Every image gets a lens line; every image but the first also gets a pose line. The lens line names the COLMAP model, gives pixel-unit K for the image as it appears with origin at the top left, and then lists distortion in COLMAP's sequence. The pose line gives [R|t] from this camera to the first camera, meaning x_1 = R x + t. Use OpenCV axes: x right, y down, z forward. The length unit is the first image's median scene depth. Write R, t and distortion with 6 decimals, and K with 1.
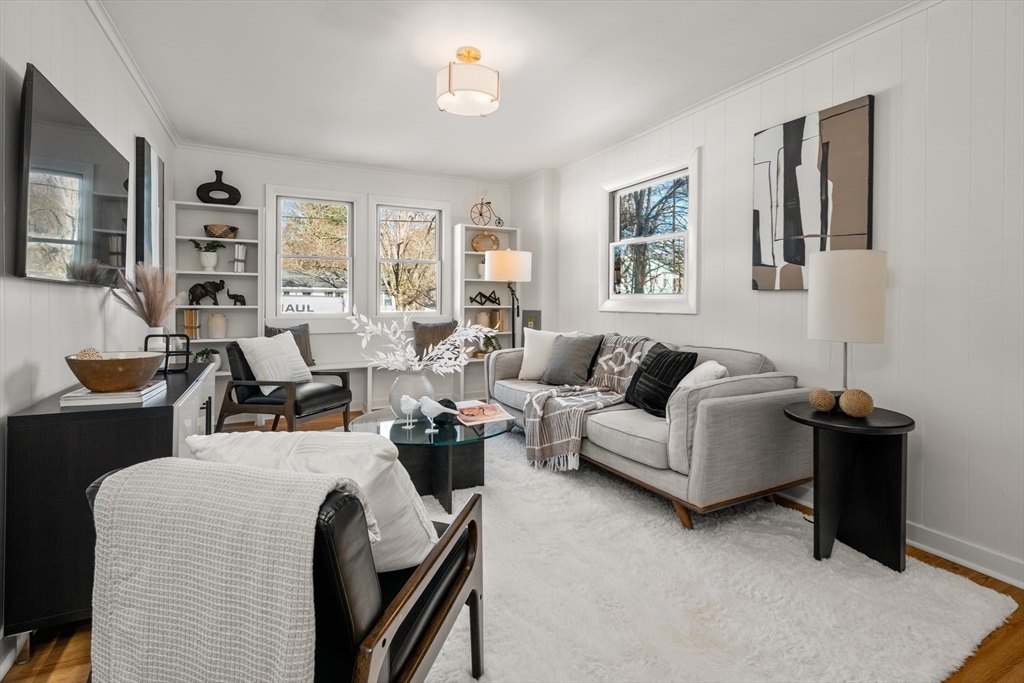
lens RADIAL K [[477.4, 0, 506.0], [0, 477.4, 302.6], [0, 0, 1]] dist [0.001386, -0.000309]
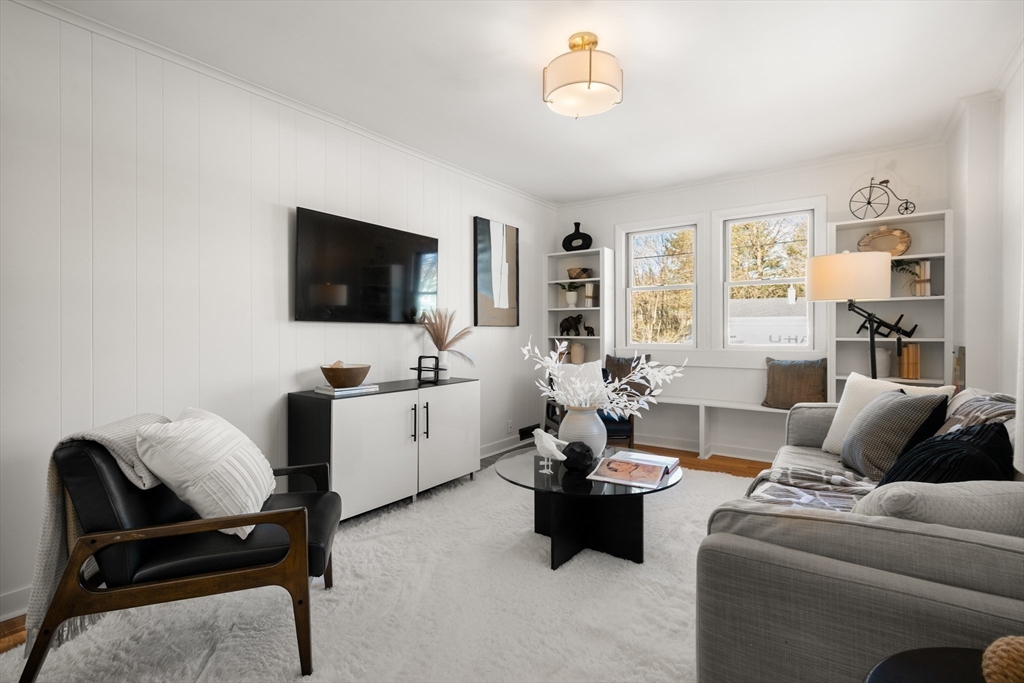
lens RADIAL K [[480.2, 0, 514.9], [0, 480.2, 334.5], [0, 0, 1]] dist [-0.001068, 0.000146]
pose [[0.482040, 0.000571, -0.876149, 0.391622], [0.001148, 0.999999, 0.001284, 0.000430], [0.876148, -0.001625, 0.482039, 0.307465]]
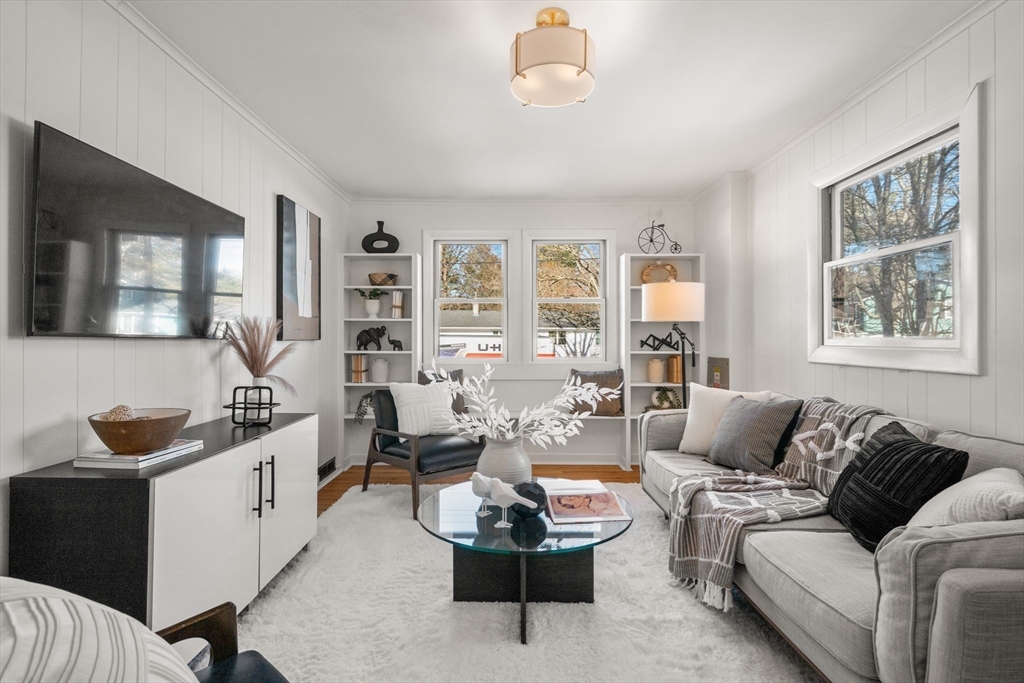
lens RADIAL K [[480.2, 0, 513.2], [0, 480.2, 336.5], [0, 0, 1]] dist [-0.001068, 0.000146]
pose [[0.900857, -0.006805, -0.434063, 0.118753], [0.002727, 0.999946, -0.010018, -0.014424], [0.434107, 0.007841, 0.900827, 0.196326]]
